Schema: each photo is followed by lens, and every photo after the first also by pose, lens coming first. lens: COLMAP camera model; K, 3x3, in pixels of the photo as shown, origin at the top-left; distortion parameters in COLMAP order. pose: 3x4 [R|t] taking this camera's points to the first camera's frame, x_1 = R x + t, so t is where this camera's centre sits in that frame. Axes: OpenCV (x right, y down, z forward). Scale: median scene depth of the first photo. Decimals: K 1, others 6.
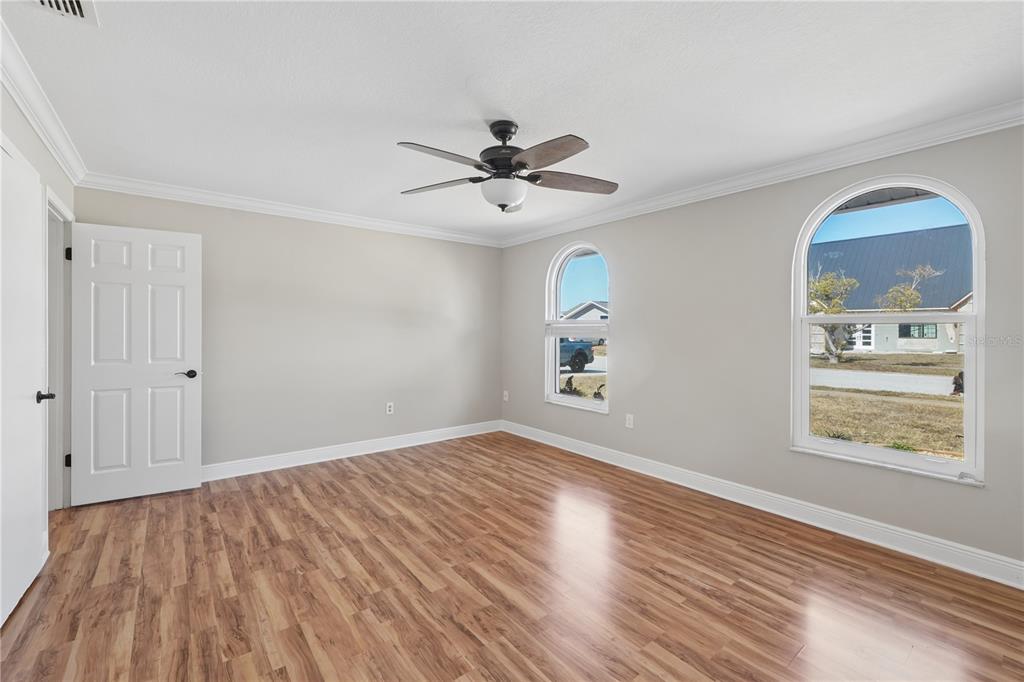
lens RADIAL K [[434.1, 0, 505.4], [0, 434.1, 334.1], [0, 0, 1]] dist [-0.013999, 0.004855]
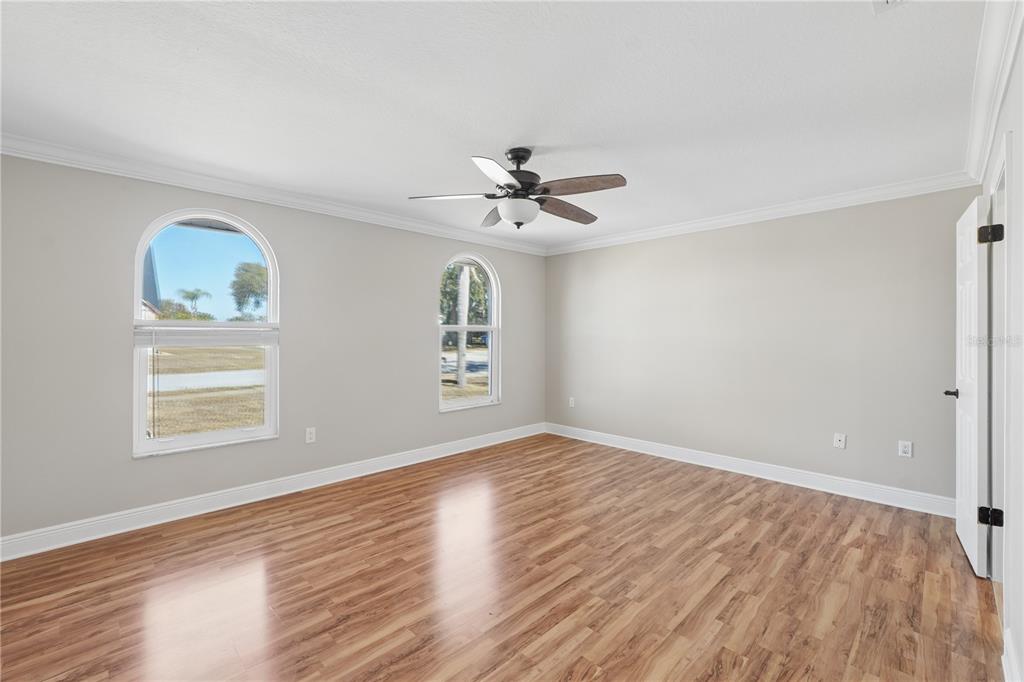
lens RADIAL K [[434.1, 0, 507.3], [0, 434.1, 342.0], [0, 0, 1]] dist [-0.013999, 0.004855]
pose [[-0.116386, -0.020153, 0.993000, -0.945766], [0.006884, 0.999754, 0.021097, -0.015722], [-0.993180, 0.009291, -0.116219, 0.996442]]
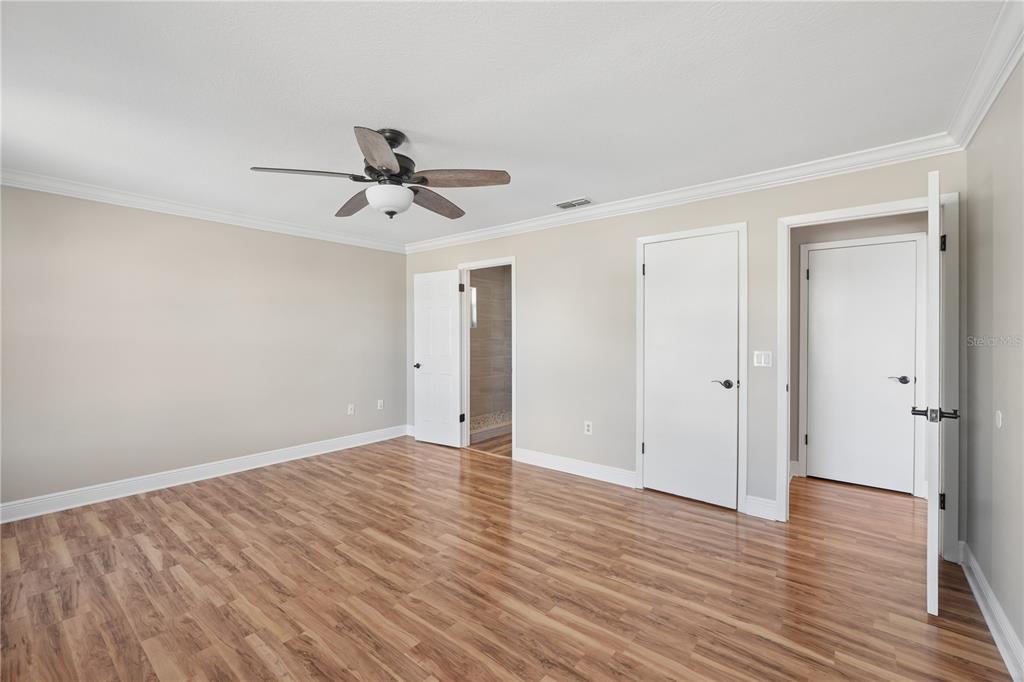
lens RADIAL K [[434.1, 0, 500.4], [0, 434.1, 339.5], [0, 0, 1]] dist [-0.013999, 0.004855]
pose [[-0.976883, -0.002885, -0.213756, -0.033602], [-0.007043, 0.999800, 0.018694, -0.017722], [0.213660, 0.019767, -0.976708, 1.749277]]
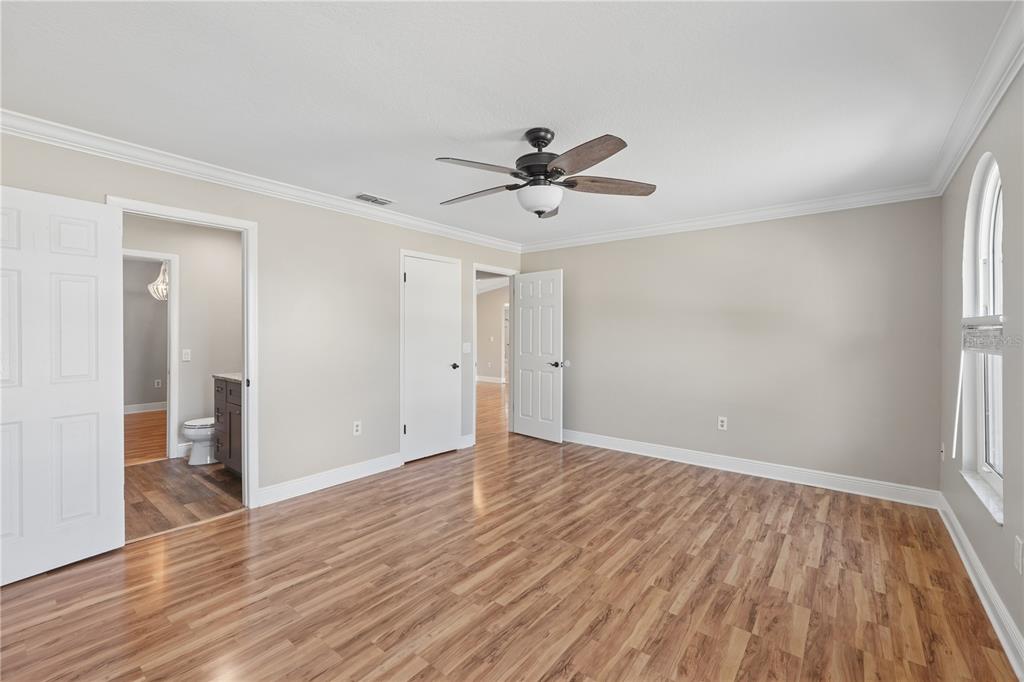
lens RADIAL K [[434.1, 0, 510.7], [0, 434.1, 339.3], [0, 0, 1]] dist [-0.013999, 0.004855]
pose [[0.232503, 0.011825, -0.972524, 0.825677], [-0.013793, 0.999866, 0.008860, -0.007777], [0.972498, 0.011354, 0.232635, 0.602756]]
